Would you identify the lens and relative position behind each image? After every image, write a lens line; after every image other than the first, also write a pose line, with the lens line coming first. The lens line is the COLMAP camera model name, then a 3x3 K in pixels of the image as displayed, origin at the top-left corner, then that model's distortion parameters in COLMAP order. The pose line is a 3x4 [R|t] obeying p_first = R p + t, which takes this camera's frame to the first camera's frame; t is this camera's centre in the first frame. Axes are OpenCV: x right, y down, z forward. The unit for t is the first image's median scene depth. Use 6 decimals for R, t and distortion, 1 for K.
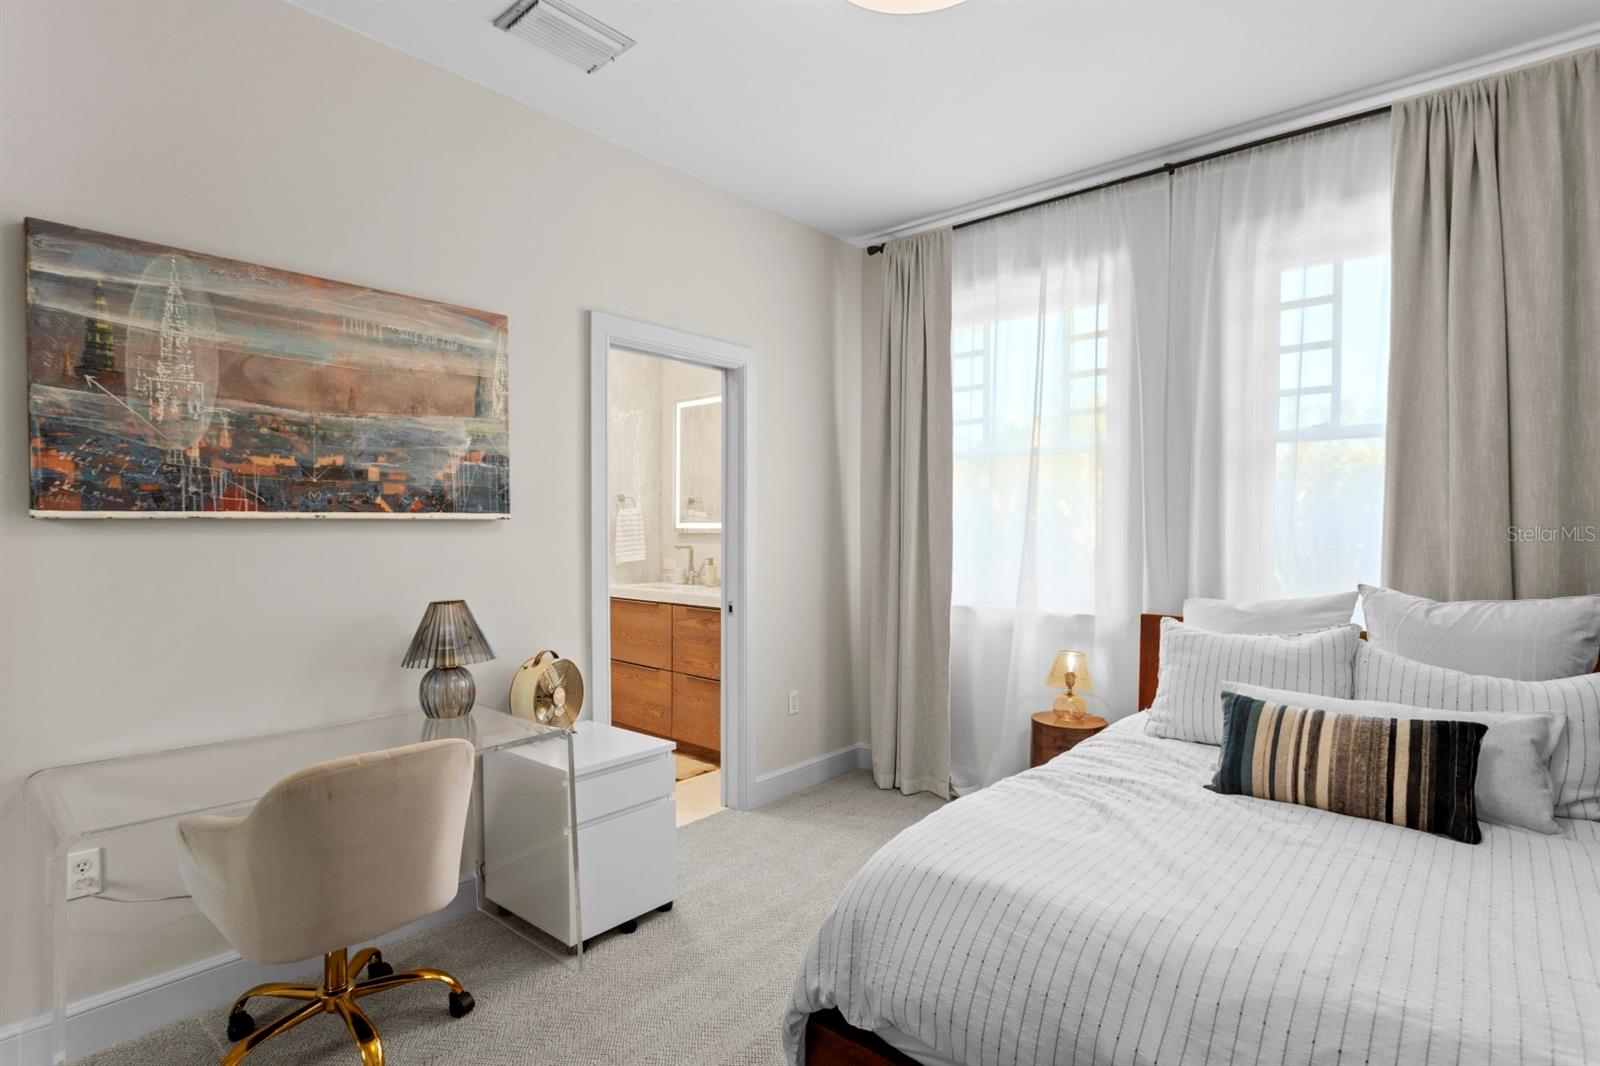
lens RADIAL K [[803.6, 0, 808.6], [0, 803.6, 532.7], [0, 0, 1]] dist [-0.019822, 0.009170]
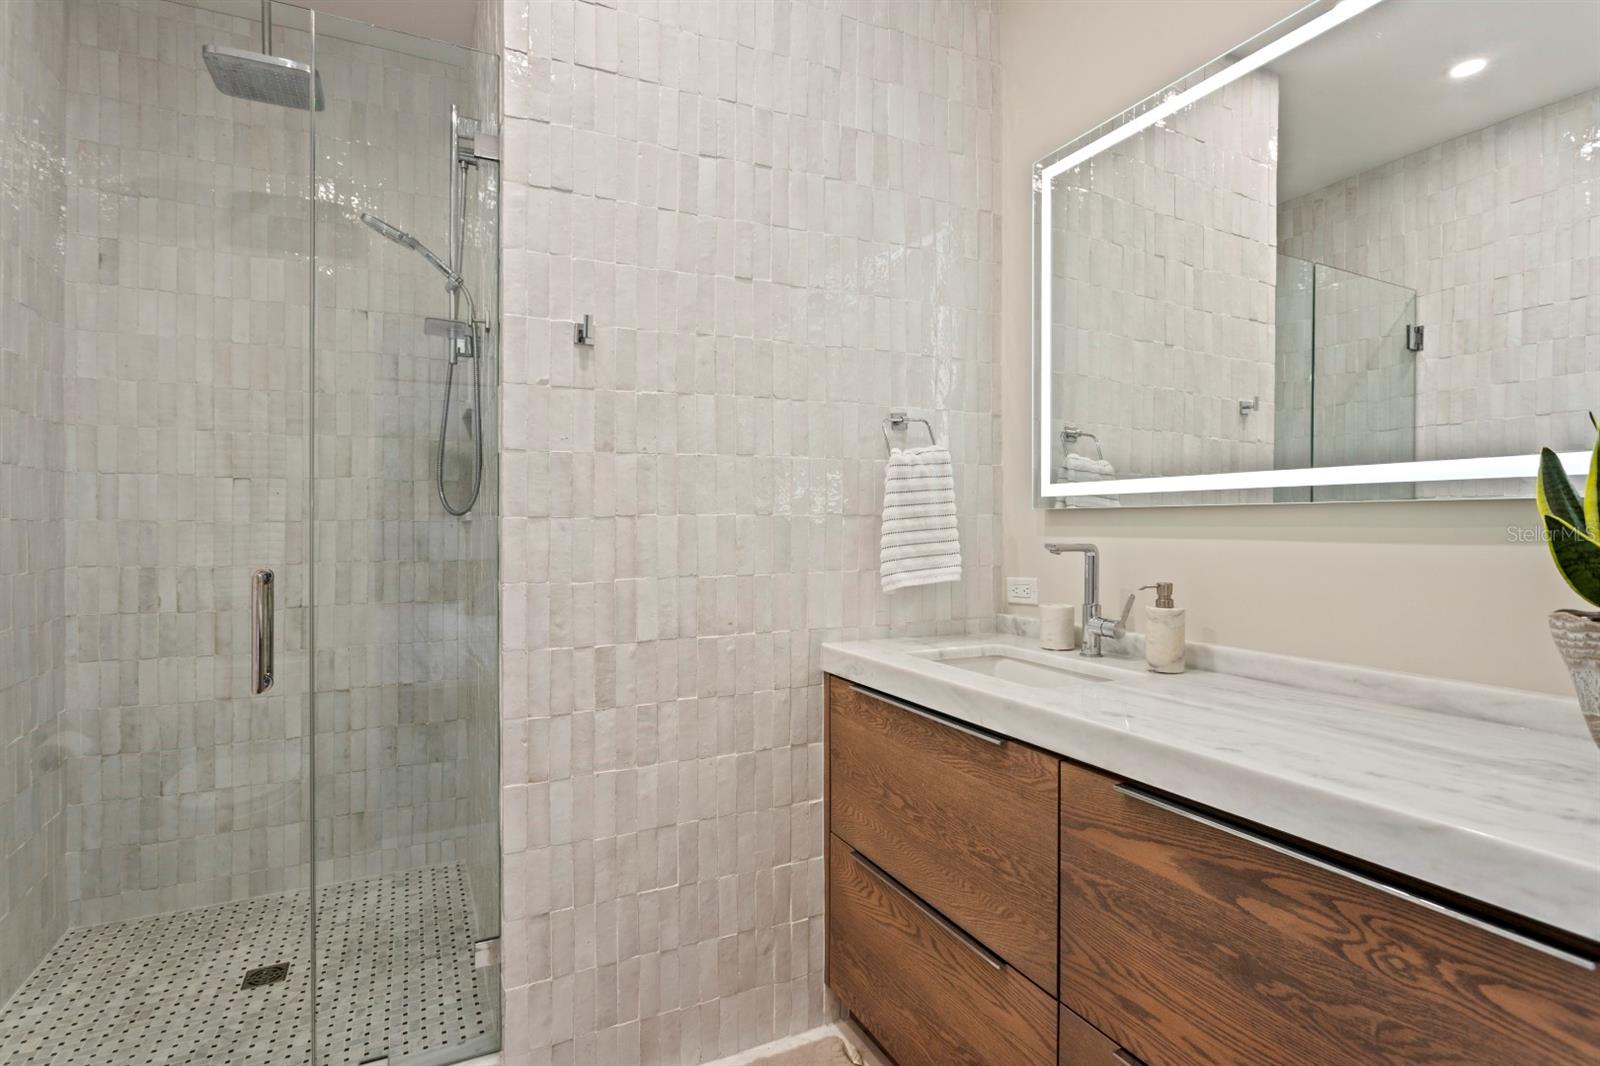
lens RADIAL K [[803.6, 0, 803.7], [0, 803.6, 532.1], [0, 0, 1]] dist [-0.019822, 0.009170]
pose [[0.924561, -0.002551, -0.381025, -0.128439], [0.001965, 0.999996, -0.001928, 0.011666], [0.381029, 0.001034, 0.924563, 0.627730]]
